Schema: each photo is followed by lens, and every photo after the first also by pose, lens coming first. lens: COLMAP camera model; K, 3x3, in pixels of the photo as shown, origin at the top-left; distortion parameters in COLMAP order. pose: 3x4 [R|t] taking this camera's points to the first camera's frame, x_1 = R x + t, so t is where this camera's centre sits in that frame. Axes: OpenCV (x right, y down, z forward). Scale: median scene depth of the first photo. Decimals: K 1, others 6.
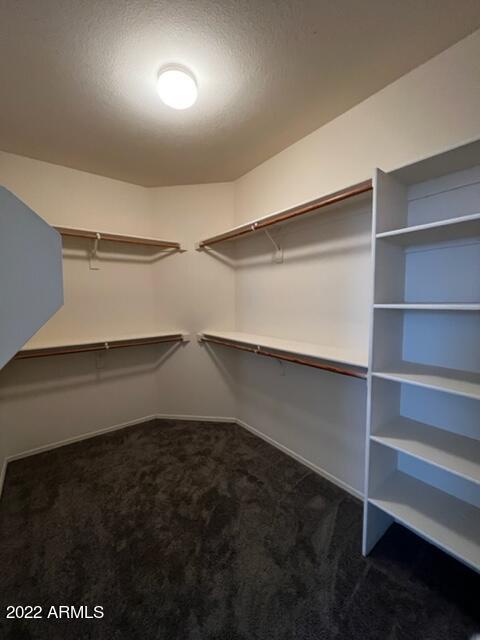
lens RADIAL K [[256.9, 0, 240.0], [0, 256.9, 320.0], [0, 0, 1]] dist [0.000102, -0.000009]
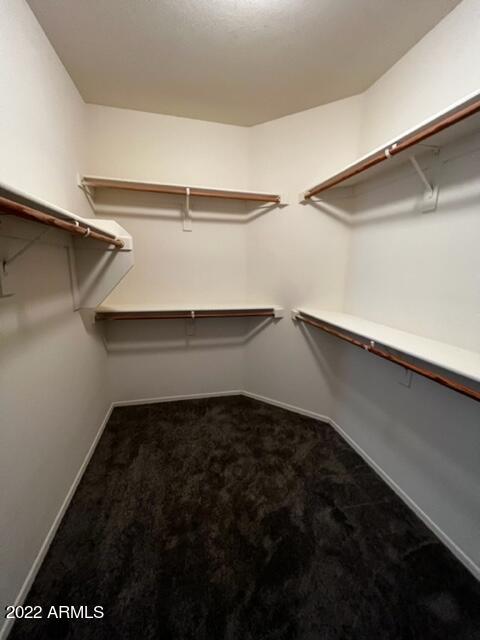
lens RADIAL K [[256.9, 0, 240.0], [0, 256.9, 320.0], [0, 0, 1]] dist [0.000102, -0.000009]
pose [[0.910735, 0.114494, -0.396803, 0.015517], [-0.064948, 0.988554, 0.136172, -0.020428], [0.407852, -0.098245, 0.907747, 0.227828]]
